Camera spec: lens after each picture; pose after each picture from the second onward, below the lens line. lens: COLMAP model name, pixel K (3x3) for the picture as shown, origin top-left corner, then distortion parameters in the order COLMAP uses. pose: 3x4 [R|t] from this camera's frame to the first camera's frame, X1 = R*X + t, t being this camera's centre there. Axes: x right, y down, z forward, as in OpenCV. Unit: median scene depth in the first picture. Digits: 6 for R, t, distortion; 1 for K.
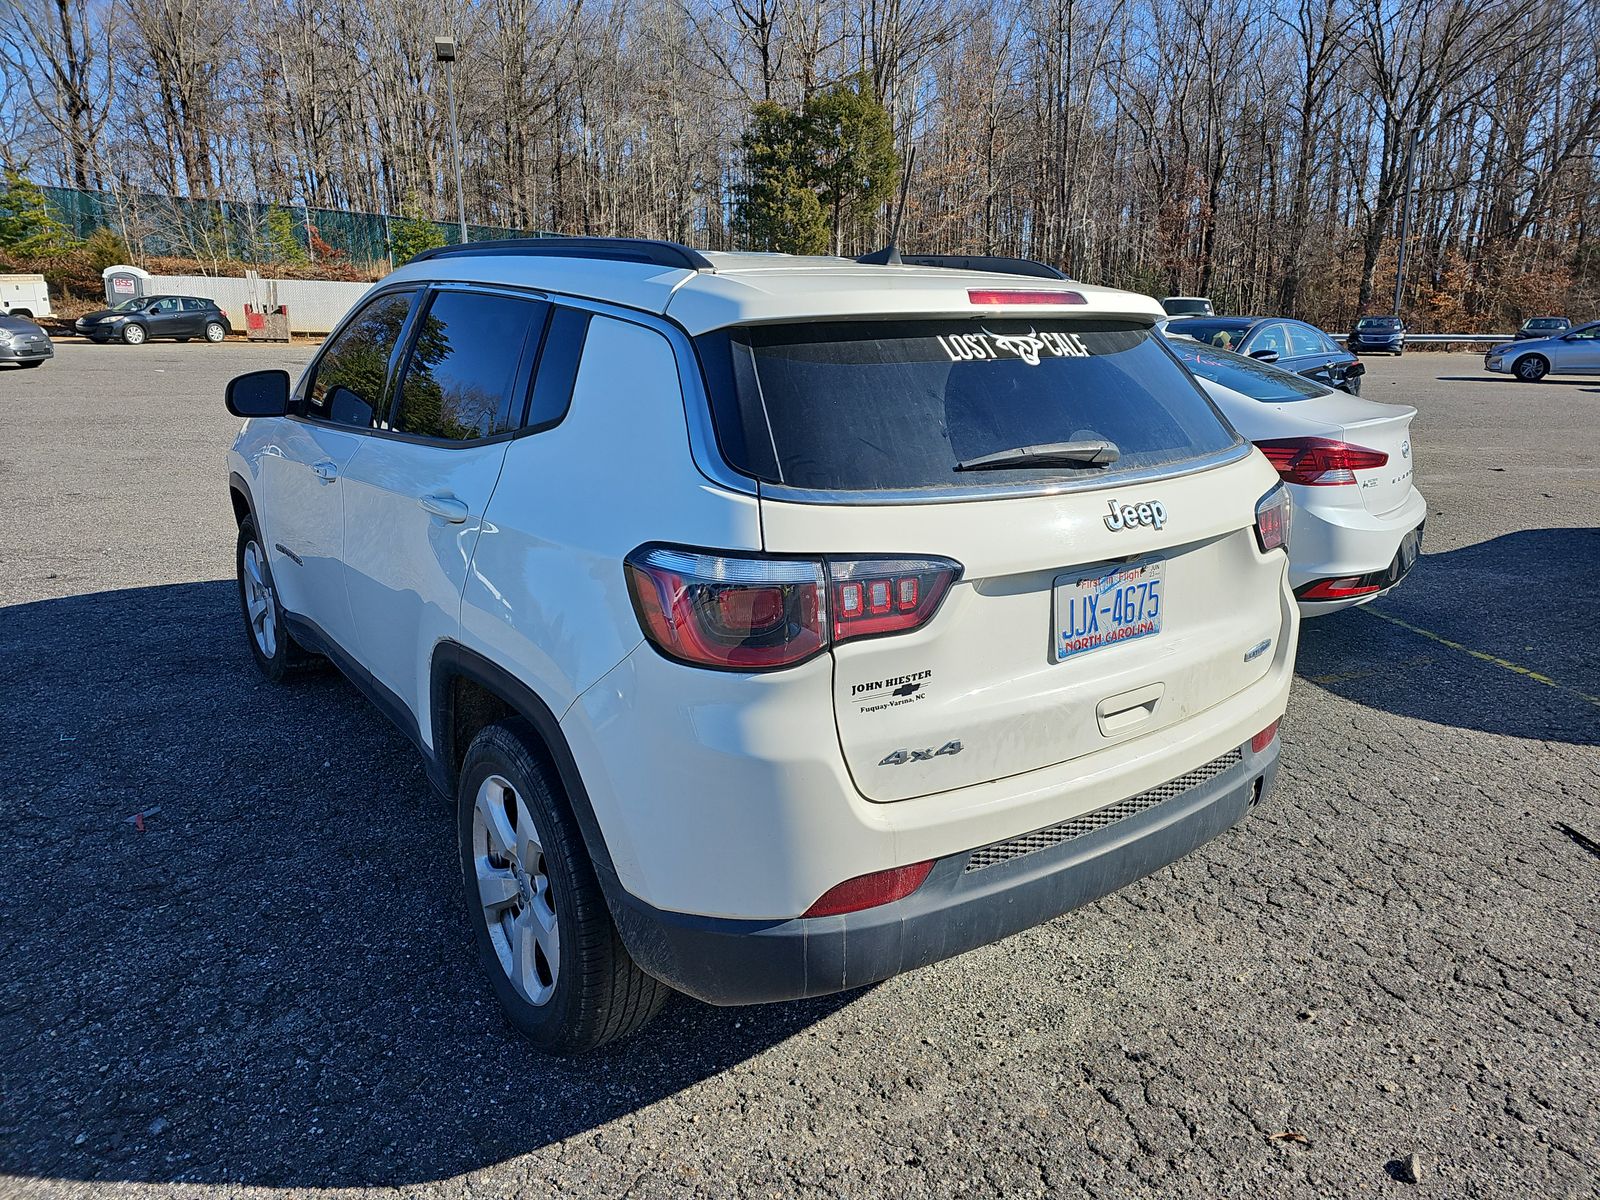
lens RADIAL K [[1077.3, 0, 829.2], [0, 1077.3, 575.2], [0, 0, 1]] dist [0.054698, -0.042045]
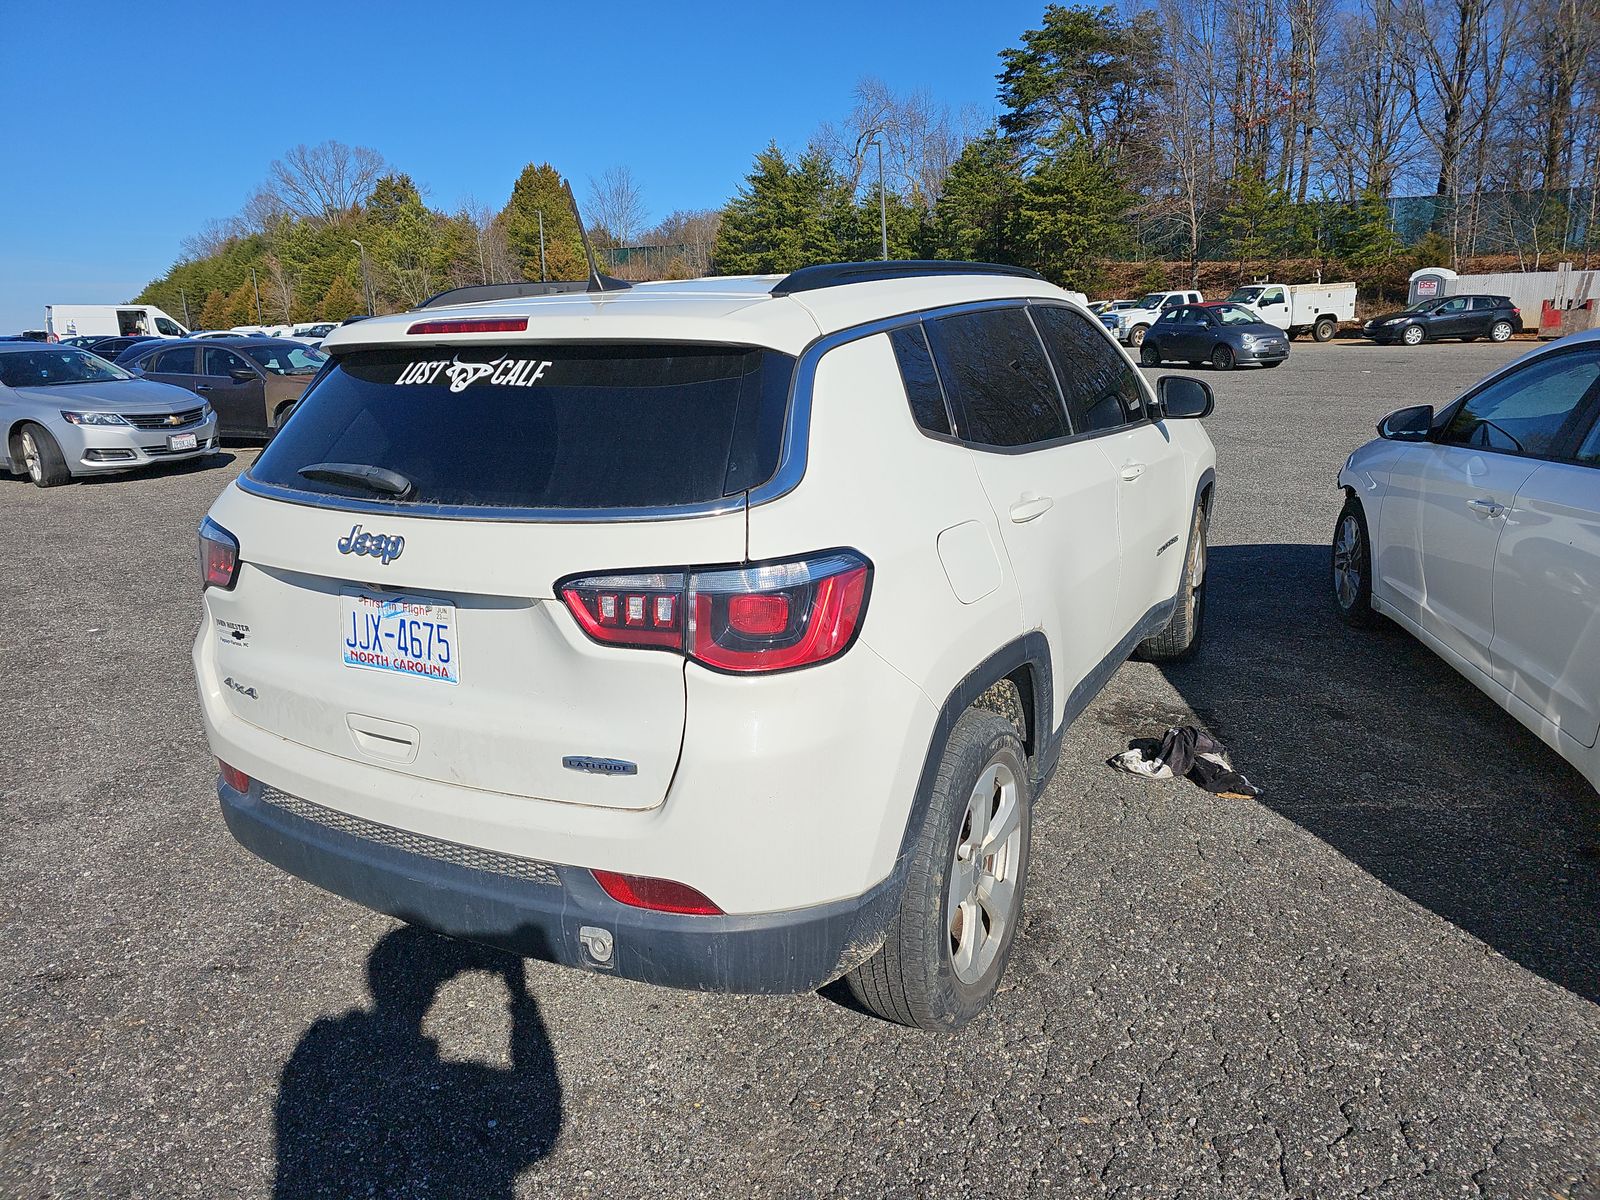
lens RADIAL K [[1077.3, 0, 777.9], [0, 1077.3, 572.7], [0, 0, 1]] dist [0.054698, -0.042045]
pose [[0.396696, 0.184208, -0.899277, 1.258883], [-0.184840, 0.975622, 0.118308, -0.204616], [0.899148, 0.119290, 0.421074, 0.861175]]
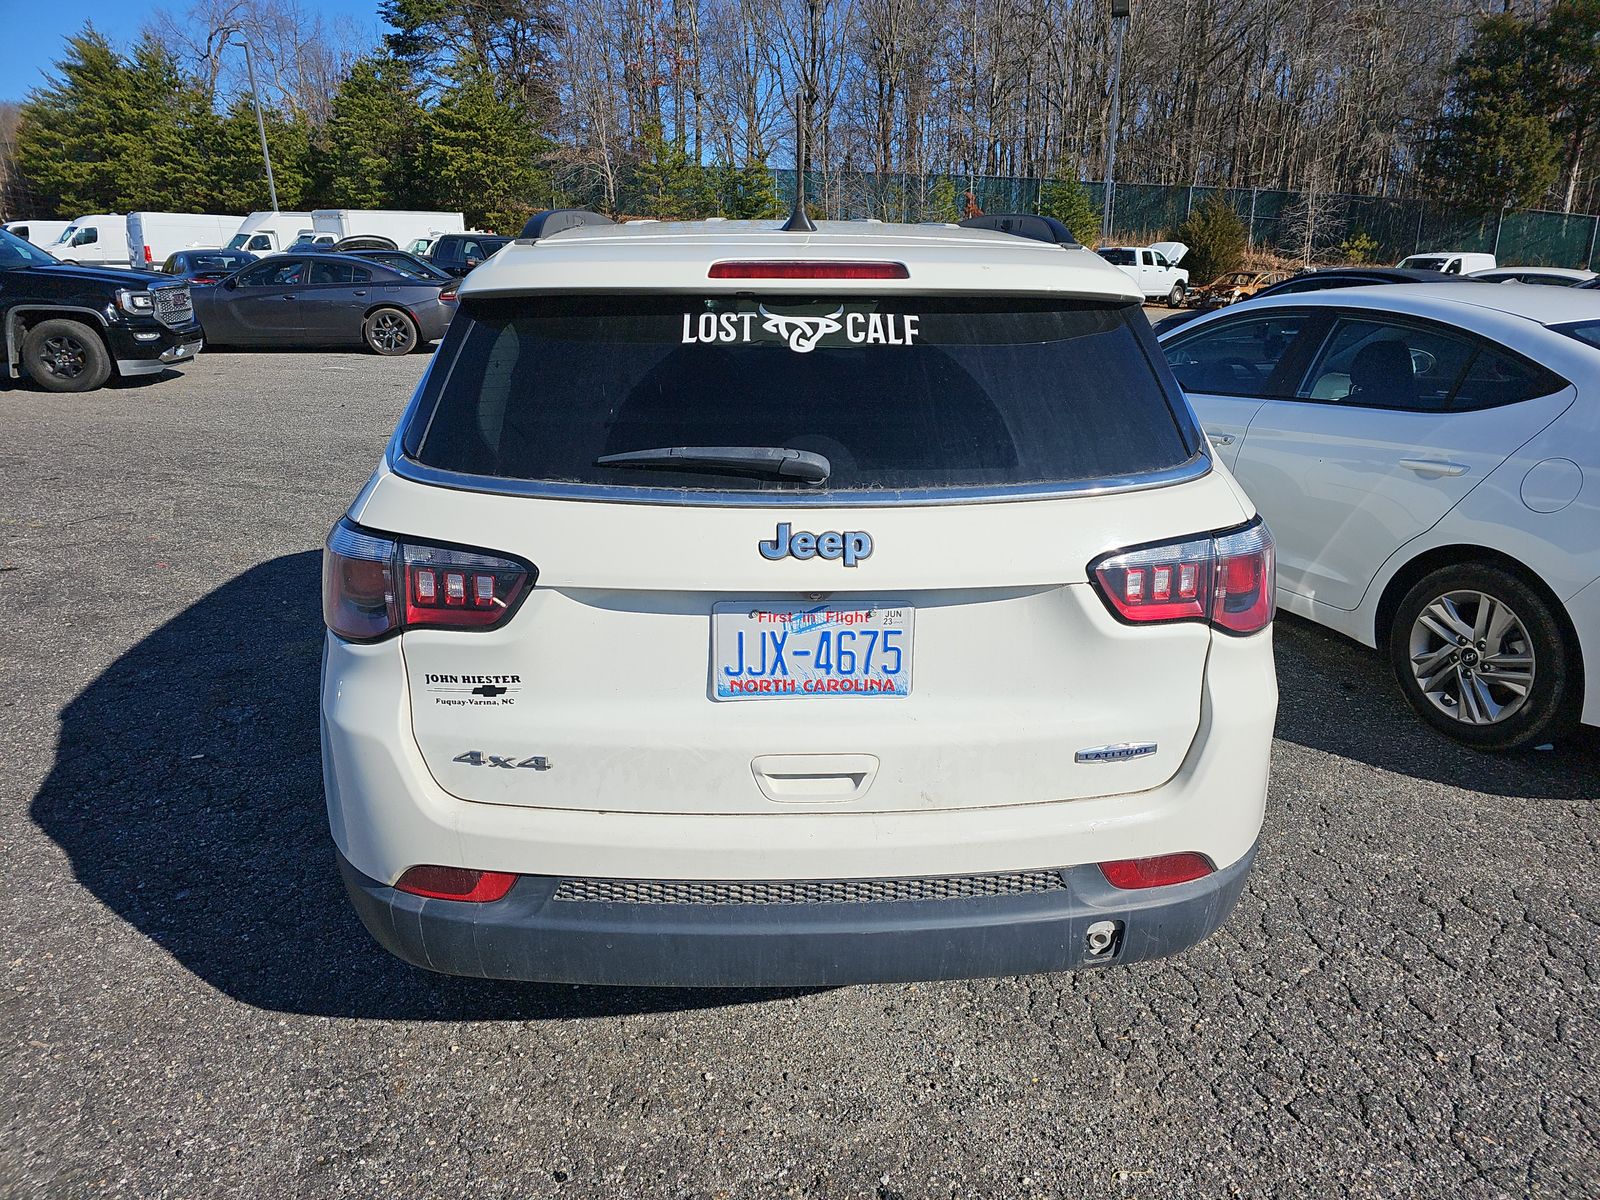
lens RADIAL K [[1077.3, 0, 821.0], [0, 1077.3, 588.2], [0, 0, 1]] dist [0.054698, -0.042045]
pose [[0.829736, 0.158302, -0.535237, 0.679329], [-0.133471, 0.987390, 0.085122, -0.086148], [0.541962, 0.000810, 0.840402, 0.301083]]
